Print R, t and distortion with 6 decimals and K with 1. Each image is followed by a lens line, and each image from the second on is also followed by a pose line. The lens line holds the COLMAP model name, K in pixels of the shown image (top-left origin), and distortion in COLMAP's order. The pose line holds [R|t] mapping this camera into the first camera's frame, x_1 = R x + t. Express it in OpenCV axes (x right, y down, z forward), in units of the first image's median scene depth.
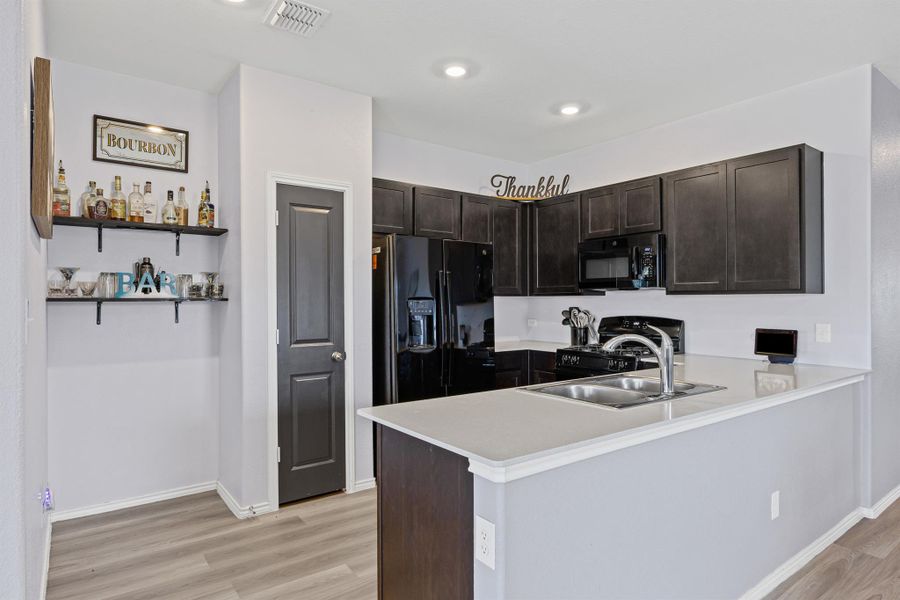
lens RADIAL K [[515.4, 0, 448.7], [0, 515.4, 305.7], [0, 0, 1]] dist [-0.009807, 0.001344]
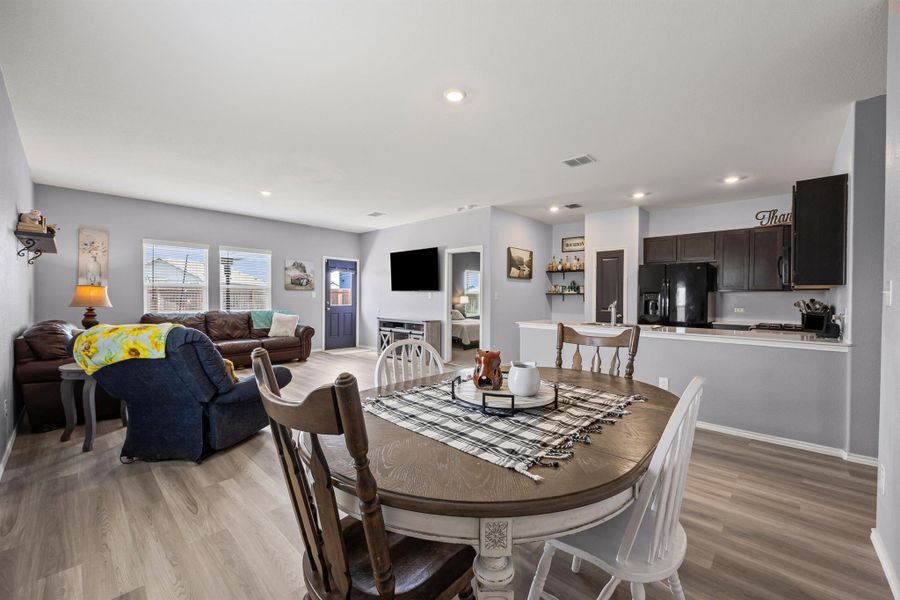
lens RADIAL K [[351.5, 0, 447.3], [0, 351.5, 302.3], [0, 0, 1]] dist [0.000081, -0.000007]
pose [[0.205979, 0.008801, -0.978517, 0.960285], [-0.018271, 0.999820, 0.005146, 0.029159], [0.978386, 0.016818, 0.206102, -0.133774]]
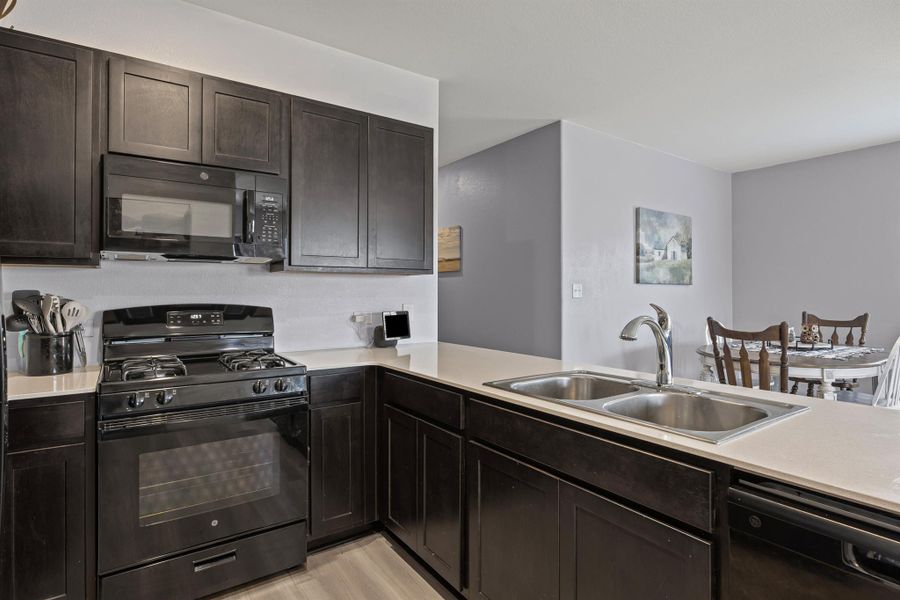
lens RADIAL K [[468.0, 0, 449.3], [0, 468.0, 285.5], [0, 0, 1]] dist [-0.011901, -0.001561]
pose [[0.012251, 0.015927, 0.999798, -0.161807], [0.008788, 0.999833, -0.016035, 0.008933], [-0.999886, 0.008983, 0.012109, 0.630547]]
